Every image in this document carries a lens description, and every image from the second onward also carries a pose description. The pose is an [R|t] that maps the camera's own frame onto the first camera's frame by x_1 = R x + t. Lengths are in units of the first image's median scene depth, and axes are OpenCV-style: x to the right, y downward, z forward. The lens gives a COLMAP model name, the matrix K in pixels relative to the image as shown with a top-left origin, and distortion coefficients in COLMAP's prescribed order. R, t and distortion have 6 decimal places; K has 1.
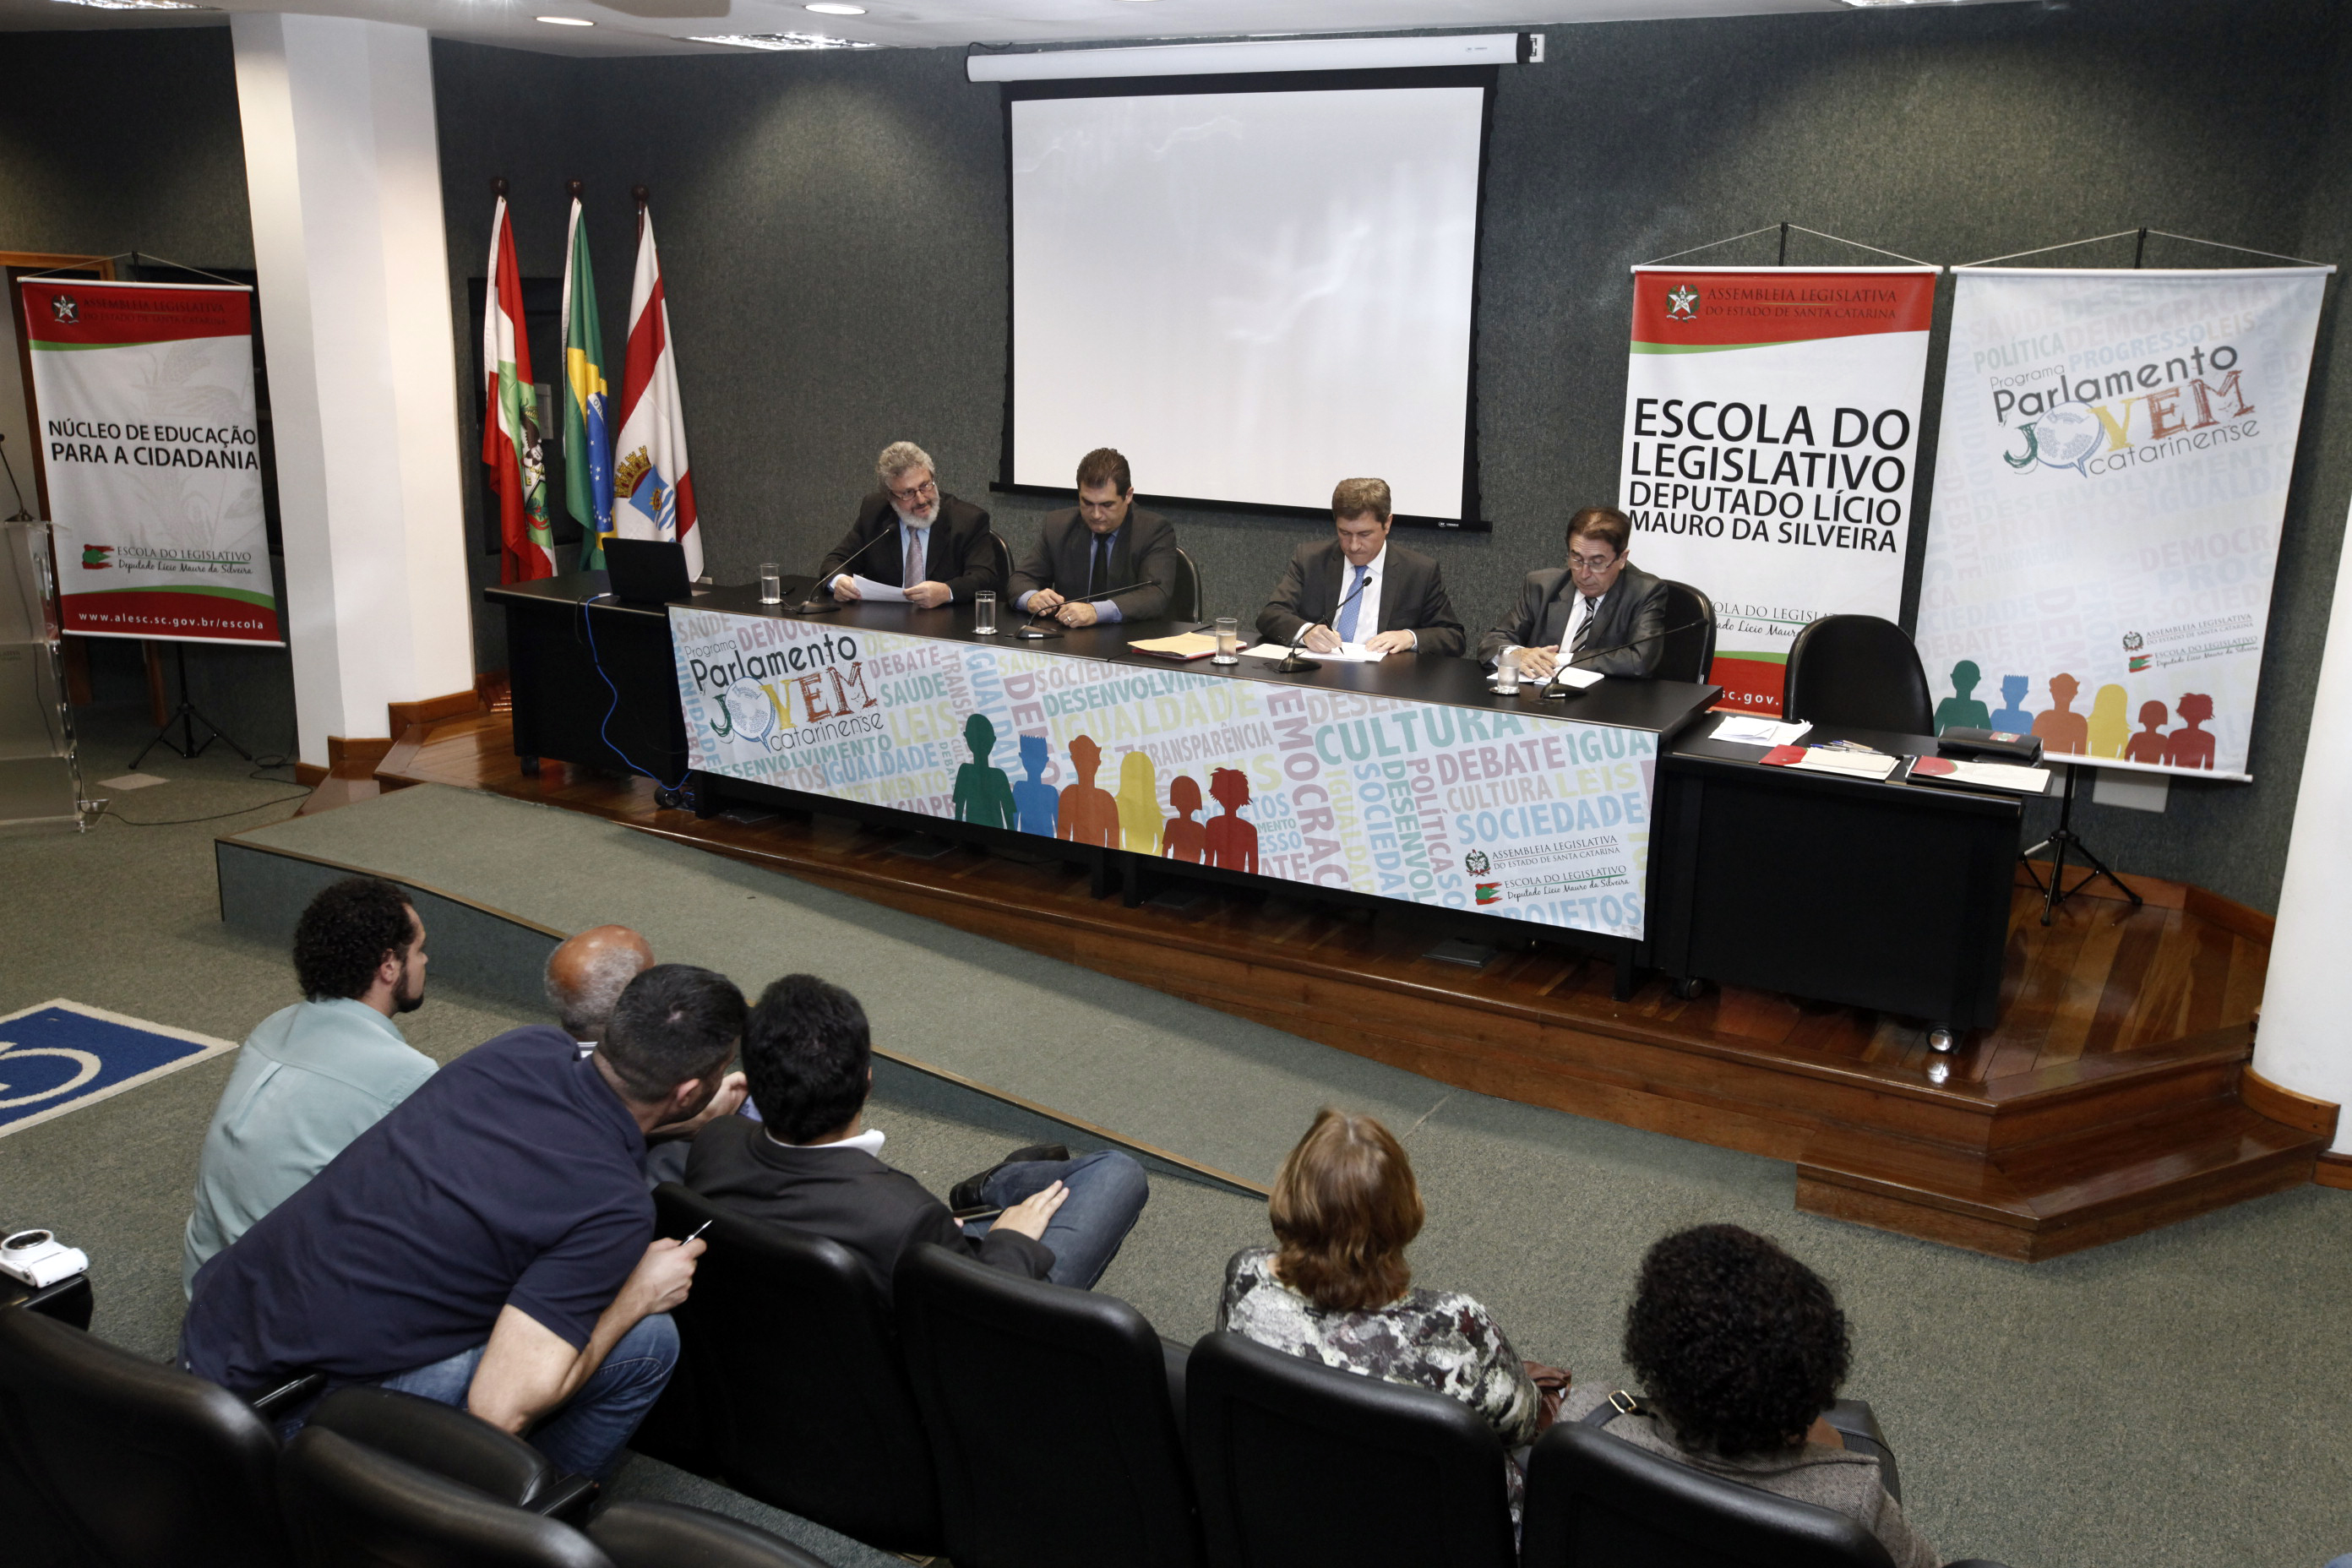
lens RADIAL K [[2003.4, 0, 1177.8], [0, 2003.4, 785.3], [0, 0, 1]] dist [0.004682, 0.071513]
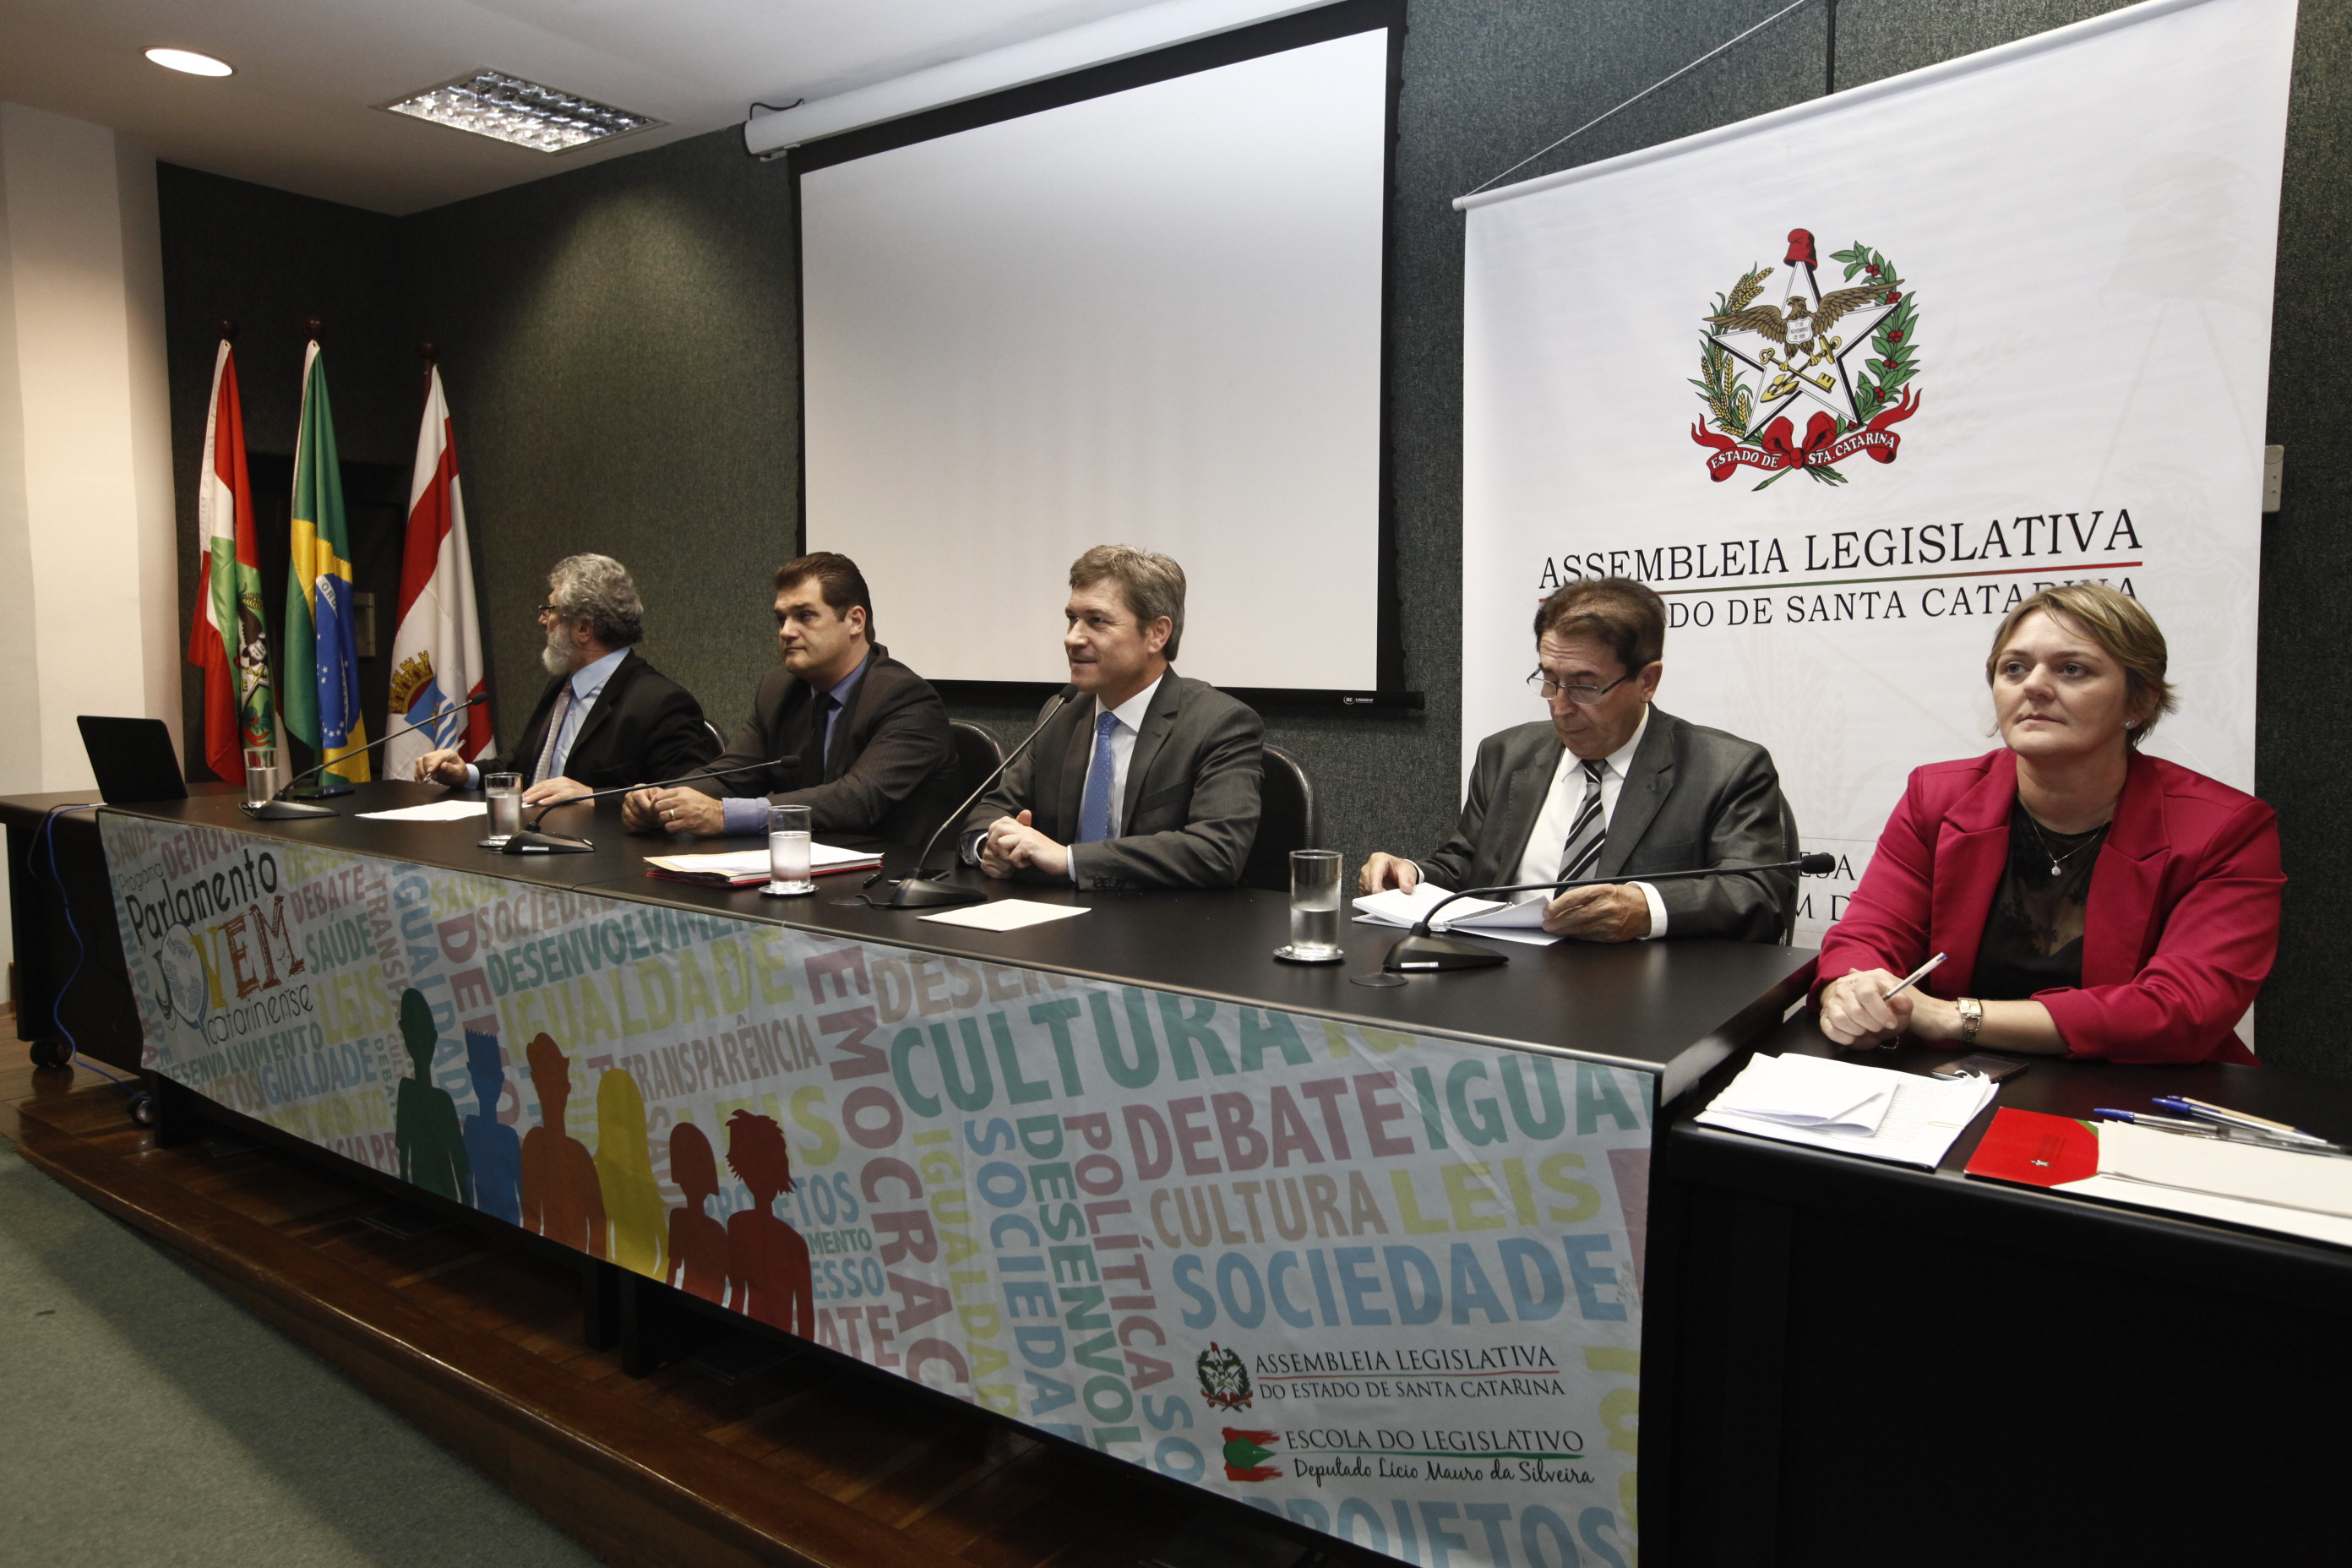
lens RADIAL K [[1564.7, 0, 1176.1], [0, 1564.7, 785.3], [0, 0, 1]] dist [-0.023708, 0.039607]
pose [[0.993680, -0.000476, -0.112249, 0.156241], [-0.017739, 0.986759, -0.161219, -0.025399], [0.110840, 0.162191, 0.980514, 0.595382]]
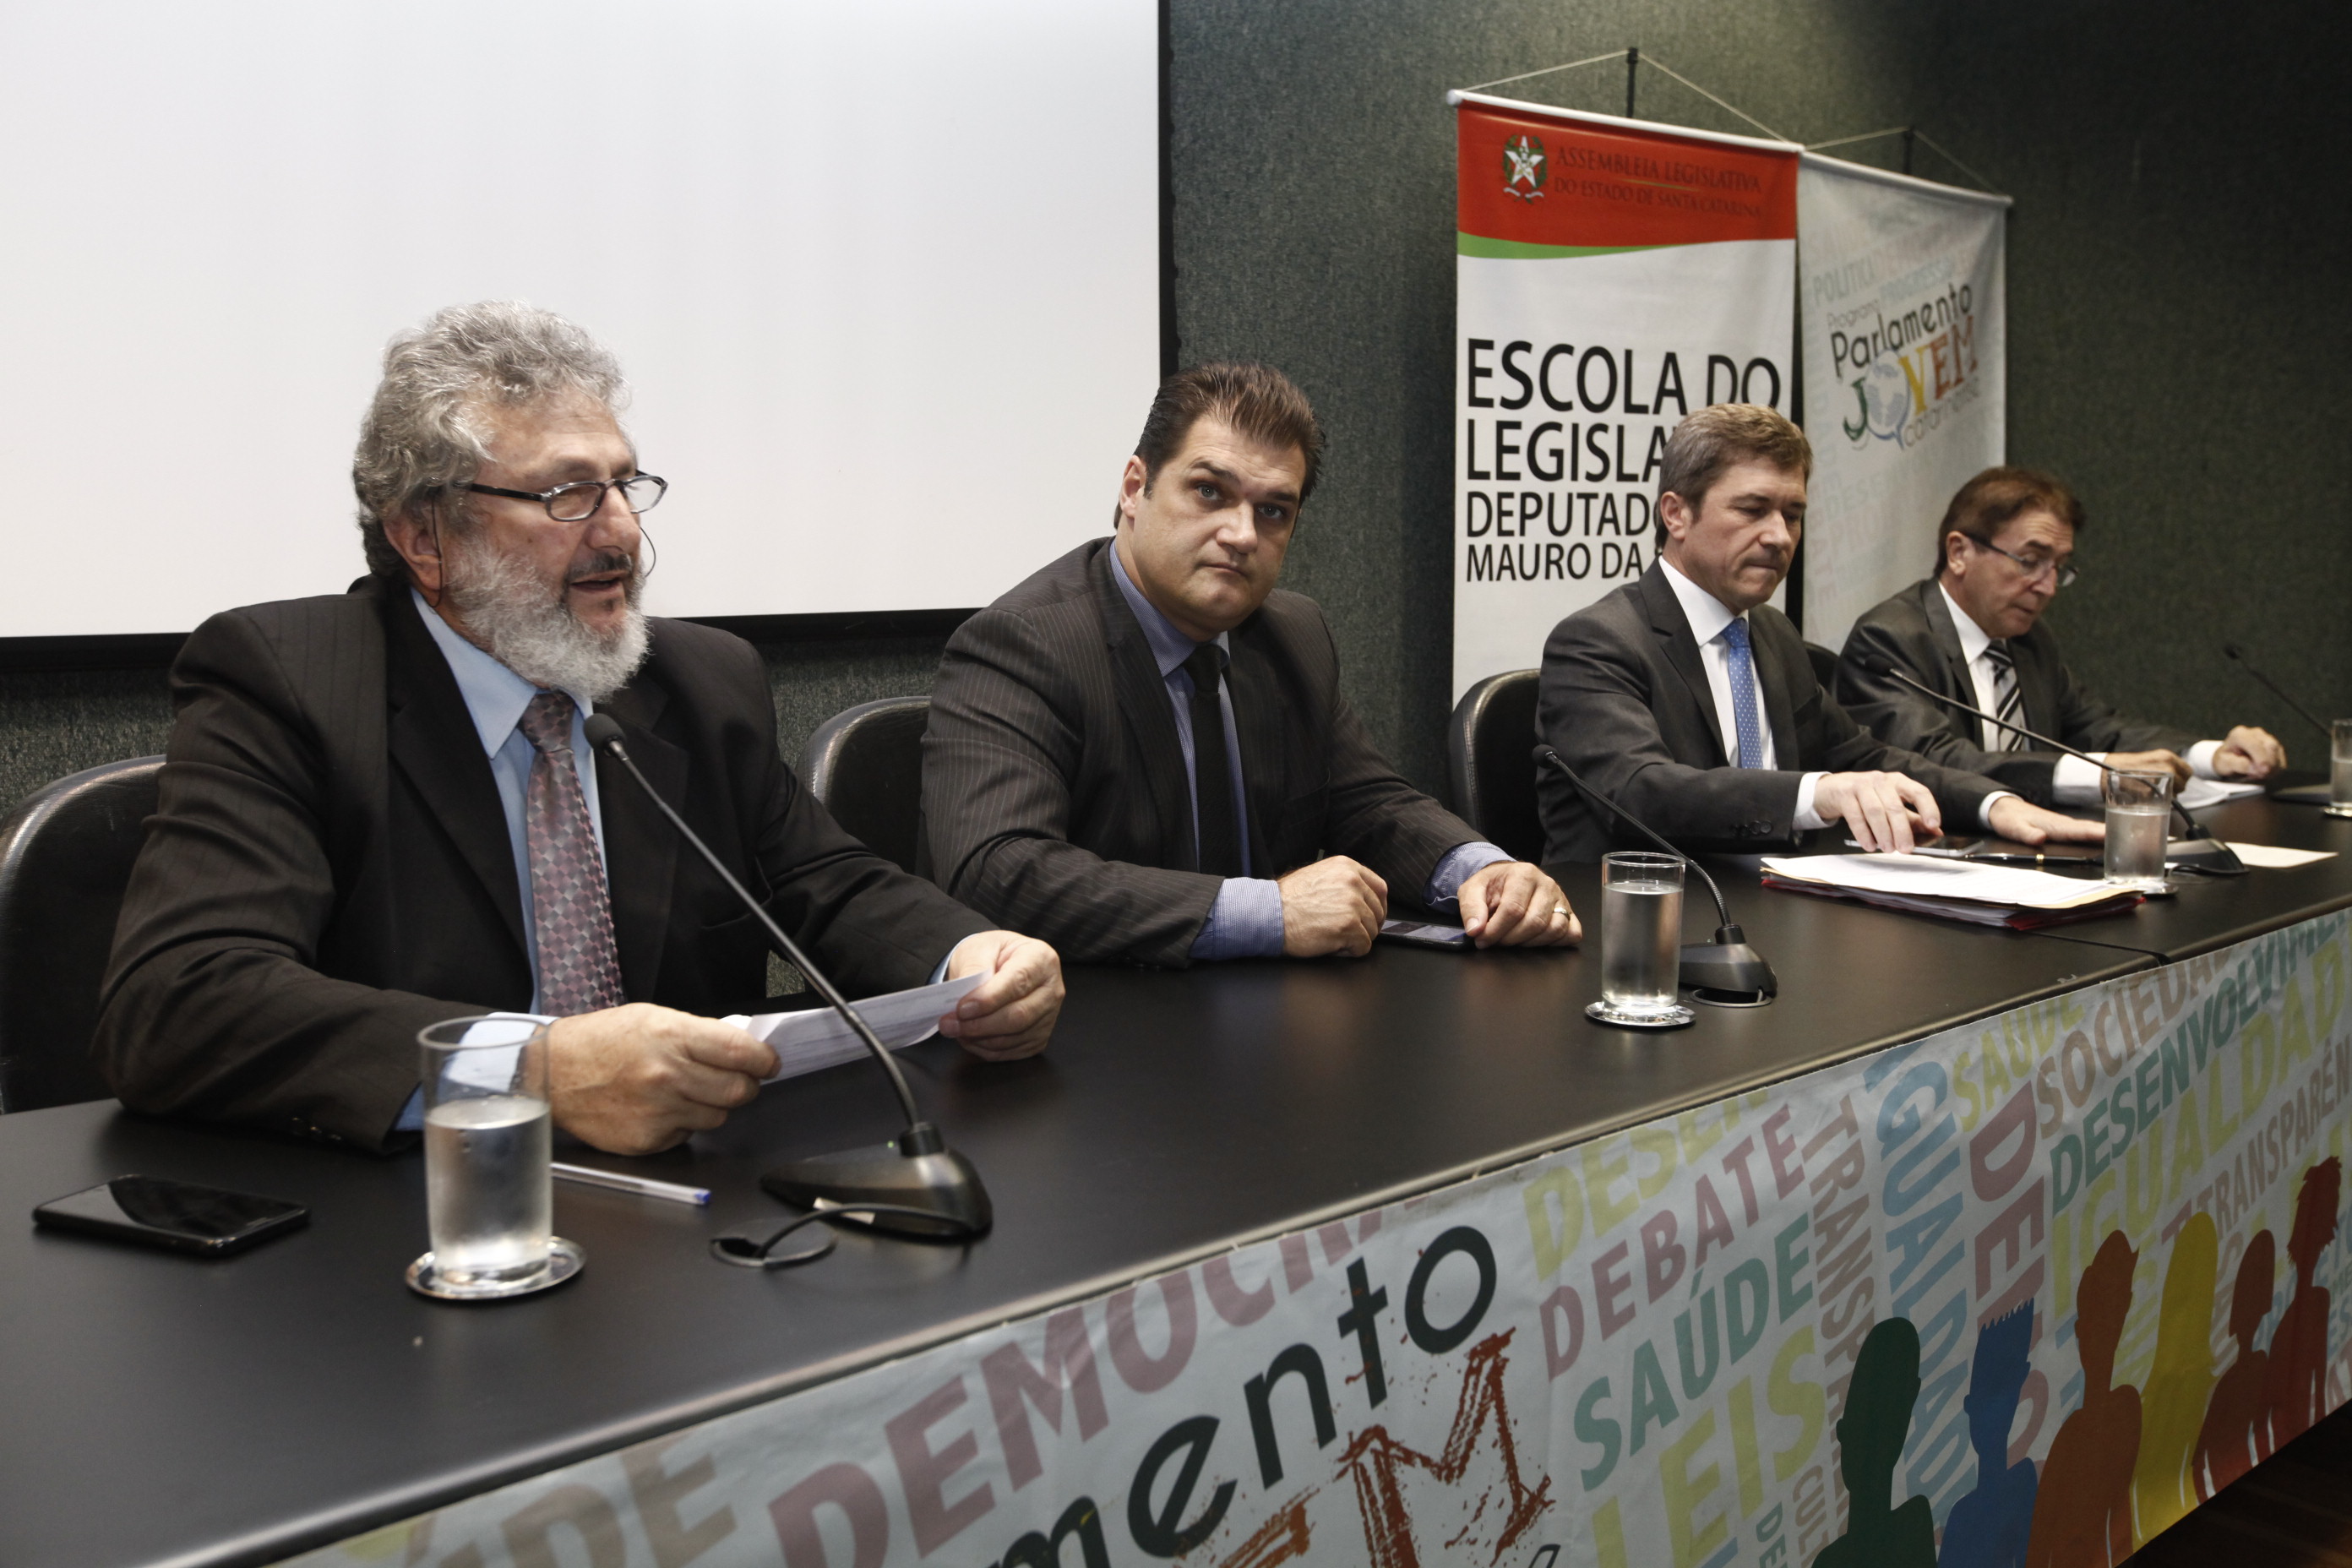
lens RADIAL K [[2041.5, 0, 1179.8], [0, 2041.5, 788.1], [0, 0, 1]] dist [-0.000355, 0.080993]
pose [[0.332473, -0.135059, 0.933392, -0.355806], [0.243674, 0.968390, 0.053327, -0.134134], [-0.911090, 0.209714, 0.354874, 0.976357]]
